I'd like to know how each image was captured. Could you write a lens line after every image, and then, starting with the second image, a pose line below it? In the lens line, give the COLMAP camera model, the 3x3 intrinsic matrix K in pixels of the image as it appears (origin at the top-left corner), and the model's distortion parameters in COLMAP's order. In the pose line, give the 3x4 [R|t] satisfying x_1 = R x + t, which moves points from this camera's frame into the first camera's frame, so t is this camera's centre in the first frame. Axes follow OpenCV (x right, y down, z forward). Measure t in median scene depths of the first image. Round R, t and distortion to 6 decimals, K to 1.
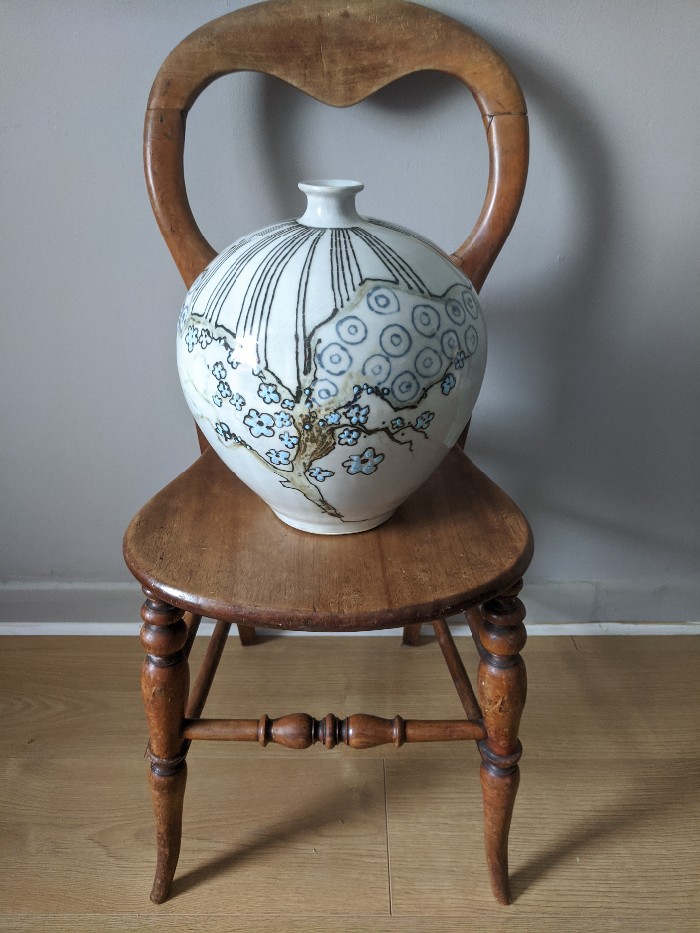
lens RADIAL K [[703.7, 0, 352.0], [0, 703.7, 485.6], [0, 0, 1]] dist [-0.000155, -0.009645]
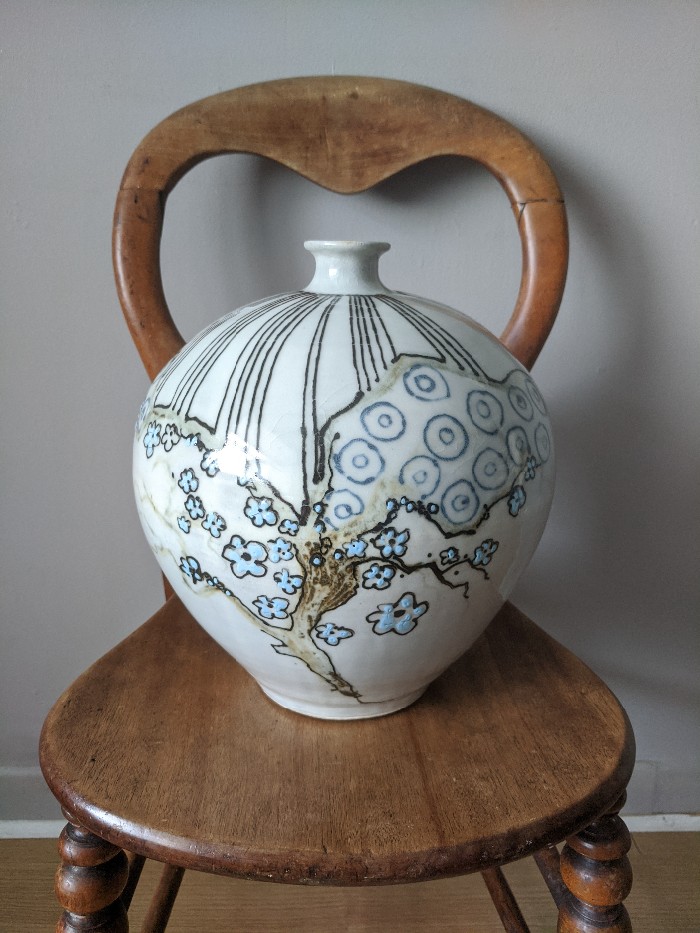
lens RADIAL K [[703.7, 0, 352.0], [0, 703.7, 485.6], [0, 0, 1]] dist [-0.000155, -0.009645]
pose [[0.999602, 0.000484, 0.028220, -0.047496], [0.005363, 0.978381, -0.206740, -0.015496], [-0.027710, 0.206809, 0.977989, 0.317714]]
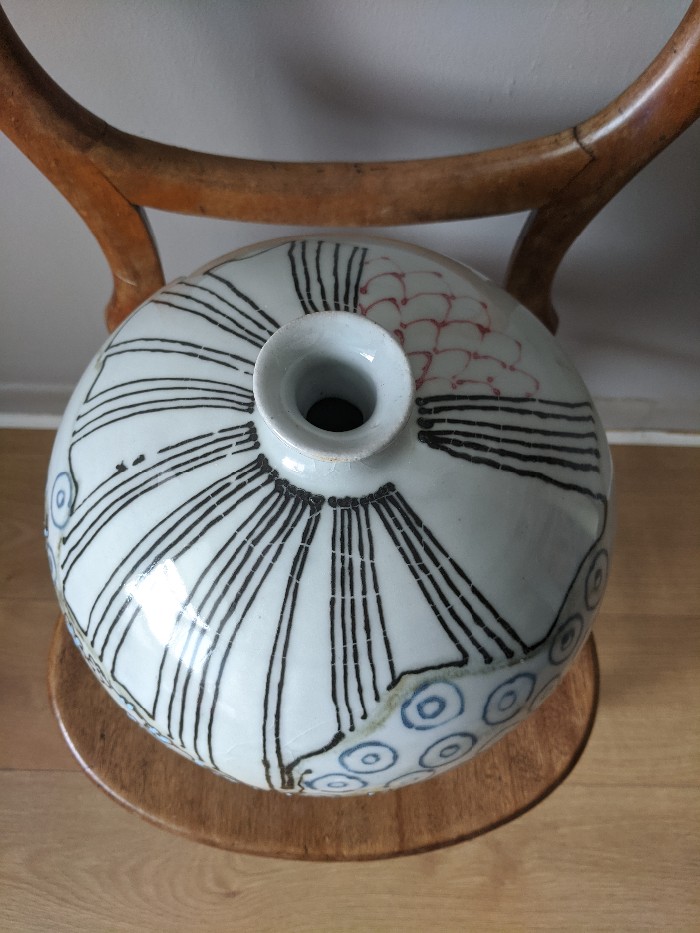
lens RADIAL K [[703.7, 0, 352.0], [0, 703.7, 485.6], [0, 0, 1]] dist [-0.000155, -0.009645]
pose [[0.999551, 0.025832, 0.015199, -0.024741], [-0.029654, 0.778735, 0.626651, -0.670290], [0.004351, -0.626820, 0.779152, 0.670972]]
